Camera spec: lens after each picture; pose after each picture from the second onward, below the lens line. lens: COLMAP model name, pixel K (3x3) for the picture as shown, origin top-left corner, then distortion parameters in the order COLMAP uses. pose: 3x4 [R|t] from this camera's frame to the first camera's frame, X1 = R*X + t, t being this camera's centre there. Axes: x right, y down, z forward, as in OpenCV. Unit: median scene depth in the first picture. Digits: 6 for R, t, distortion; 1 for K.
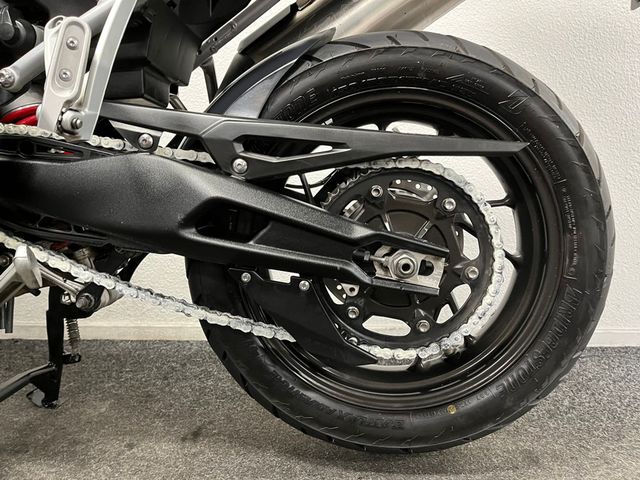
lens RADIAL K [[485.5, 0, 325.0], [0, 485.5, 243.5], [0, 0, 1]] dist [0.034039, -0.050966]
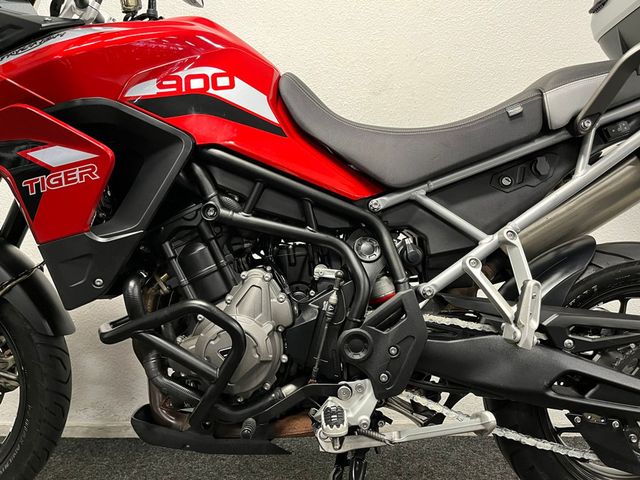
lens RADIAL K [[485.5, 0, 321.9], [0, 485.5, 244.9], [0, 0, 1]] dist [0.034039, -0.050966]
pose [[0.999239, -0.001483, 0.038975, -1.001053], [0.005591, 0.994402, -0.105518, -0.309520], [-0.038601, 0.105655, 0.993653, -0.513184]]
